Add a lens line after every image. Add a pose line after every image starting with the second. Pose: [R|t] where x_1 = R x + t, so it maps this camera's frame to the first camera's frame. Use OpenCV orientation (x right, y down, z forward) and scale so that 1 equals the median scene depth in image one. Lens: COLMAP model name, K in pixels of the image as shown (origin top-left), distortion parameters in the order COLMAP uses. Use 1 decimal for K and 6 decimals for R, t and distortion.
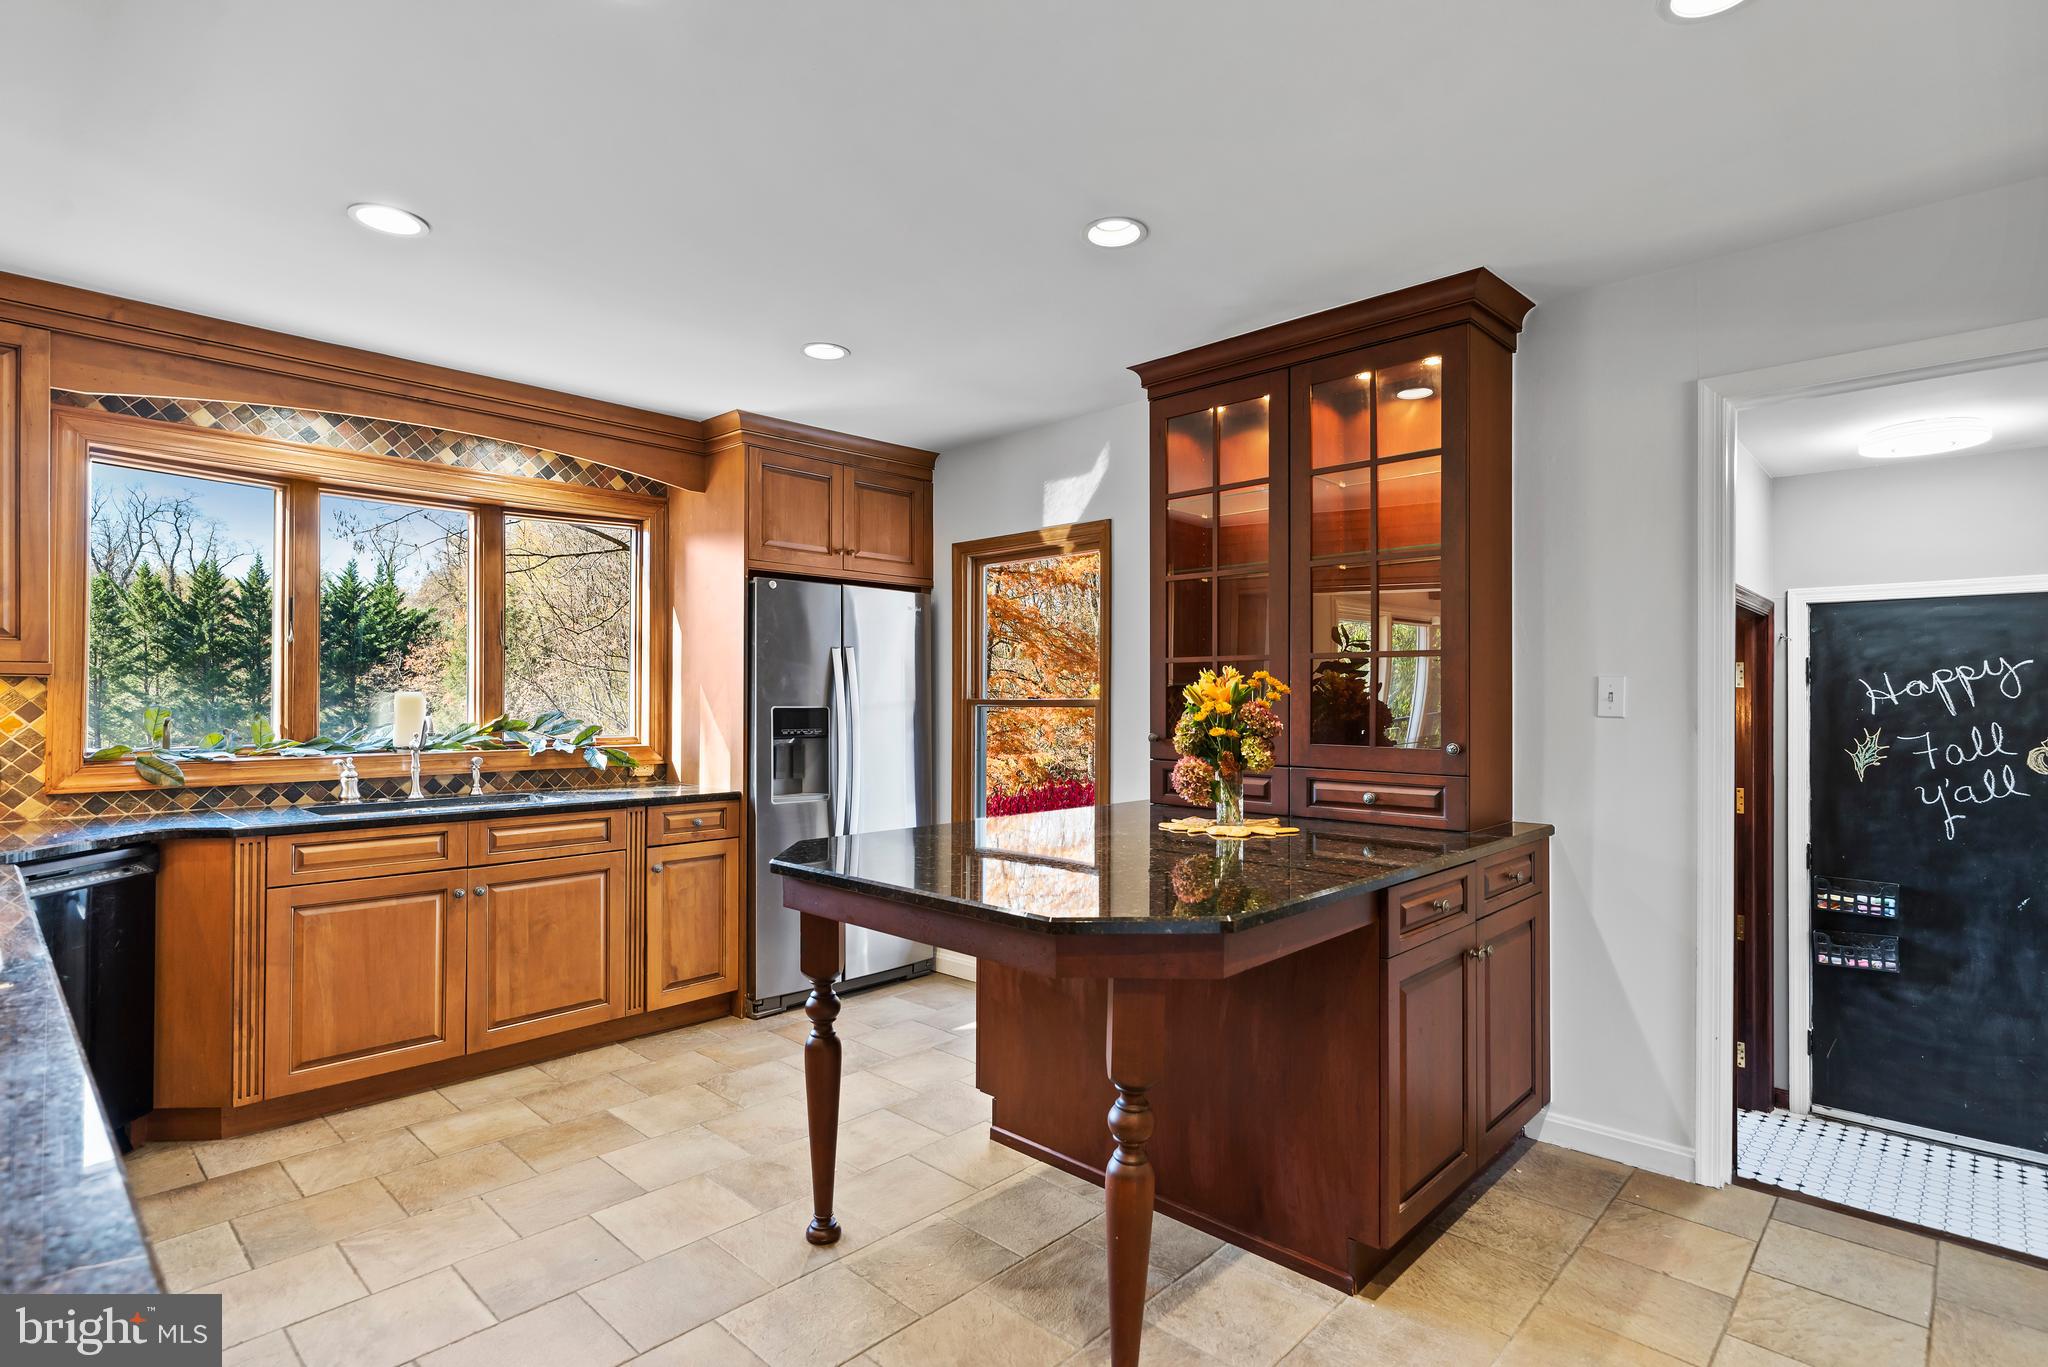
lens RADIAL K [[1009.3, 0, 1043.4], [0, 1009.3, 693.5], [0, 0, 1]] dist [0.004328, -0.000706]
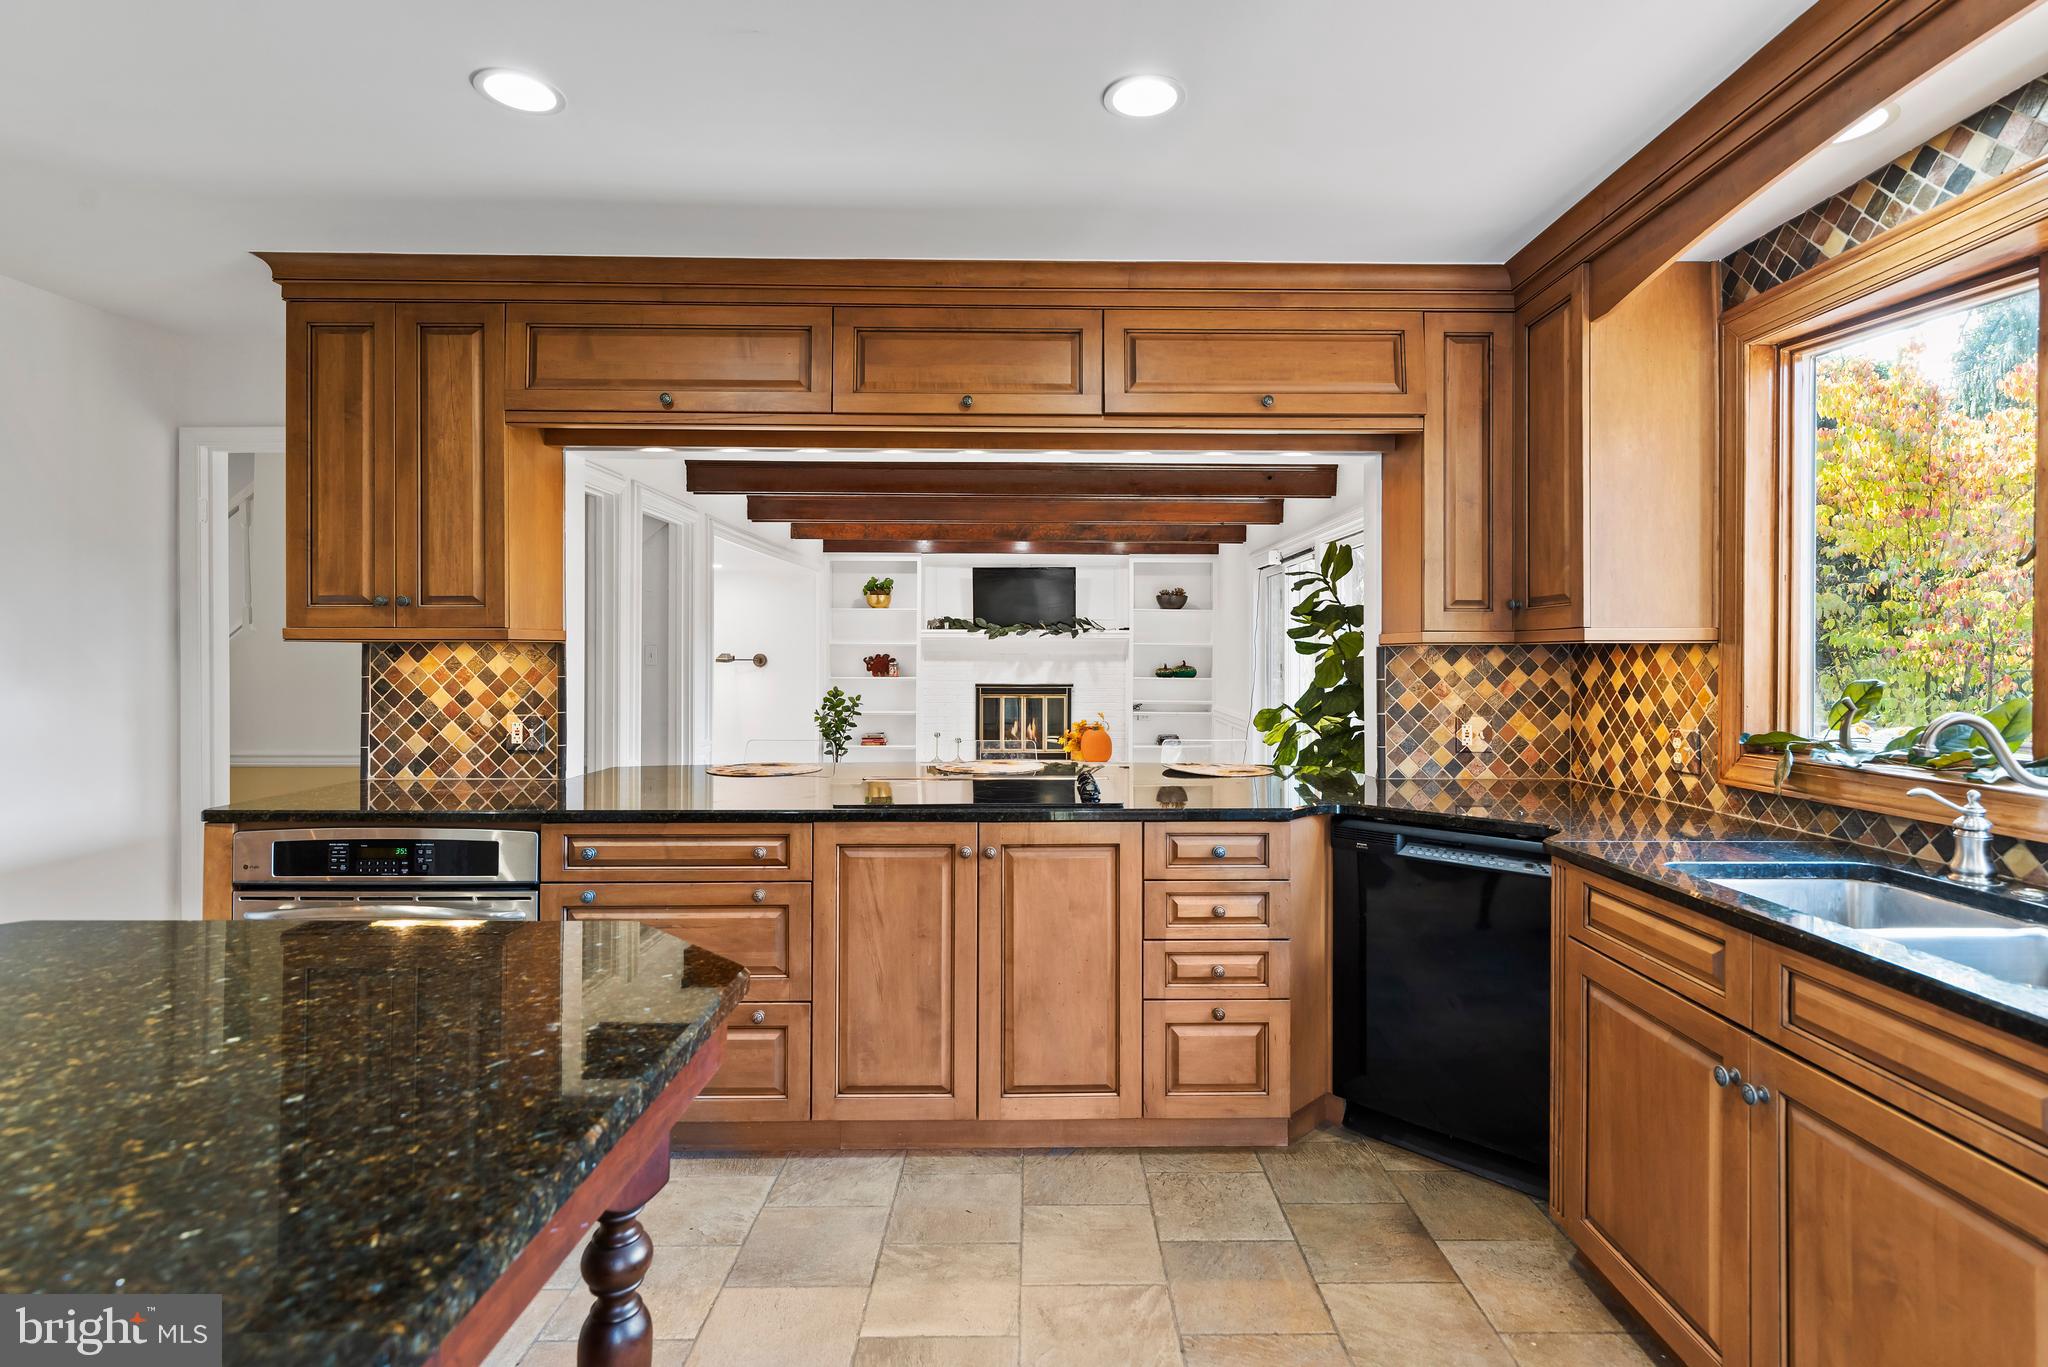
lens RADIAL K [[1009.3, 0, 1046.2], [0, 1009.3, 651.4], [0, 0, 1]] dist [0.004328, -0.000706]
pose [[-0.722175, -0.008514, -0.691657, -0.007175], [-0.002894, 0.999953, -0.009287, 0.000468], [0.691704, -0.004705, -0.722166, 0.980549]]
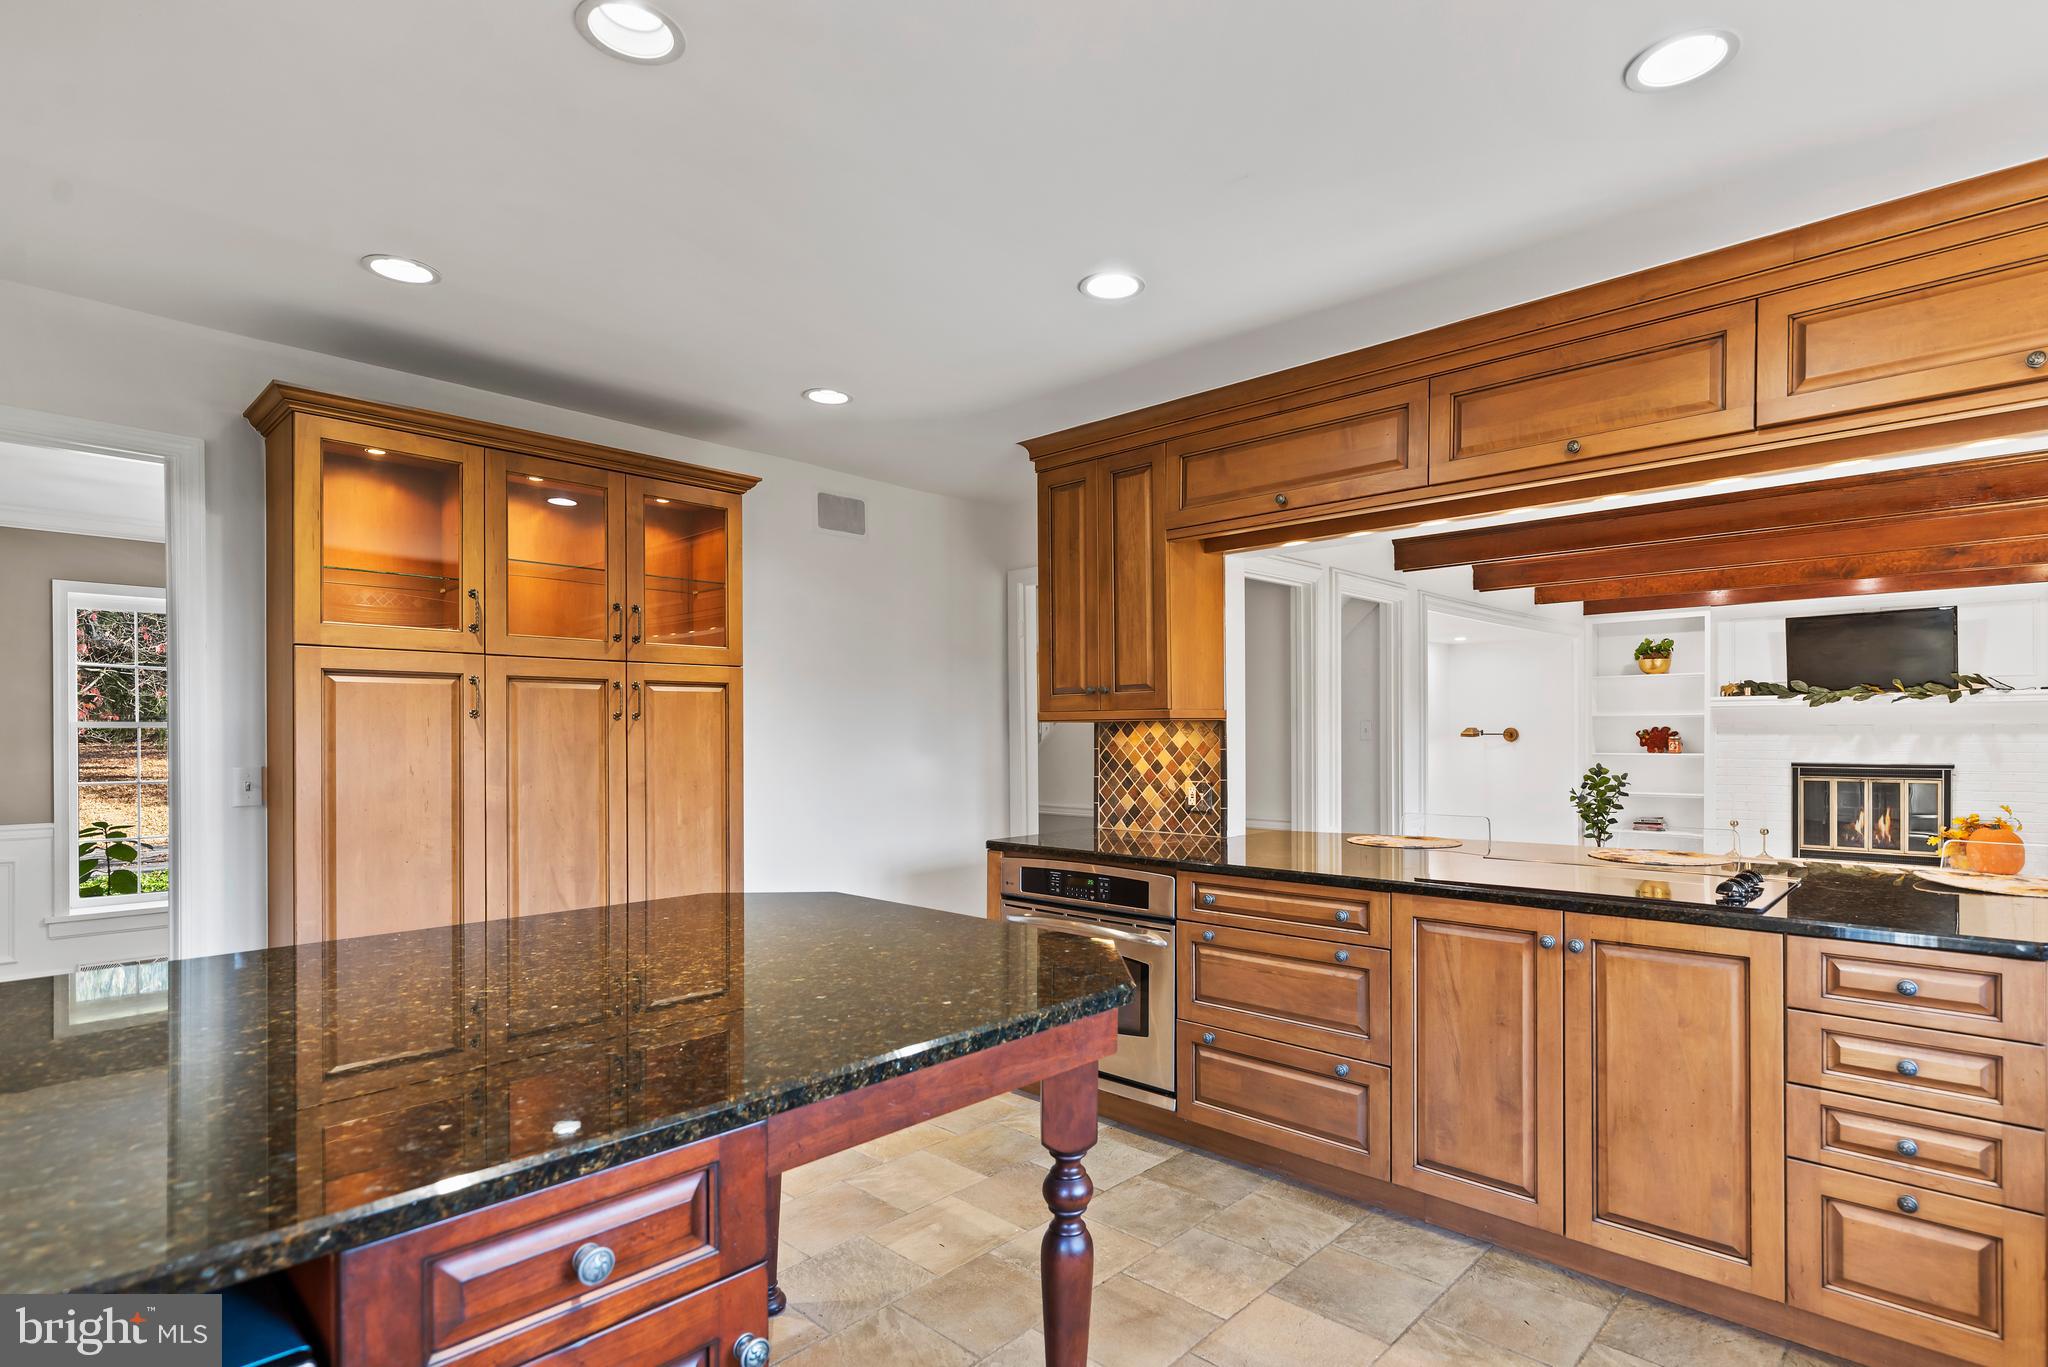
lens RADIAL K [[1009.3, 0, 1056.2], [0, 1009.3, 737.8], [0, 0, 1]] dist [0.004328, -0.000706]
pose [[-0.999989, 0.002093, -0.004153, -0.132887], [0.002084, 0.999995, 0.002310, 0.000873], [0.004157, 0.002302, -0.999989, 1.076505]]
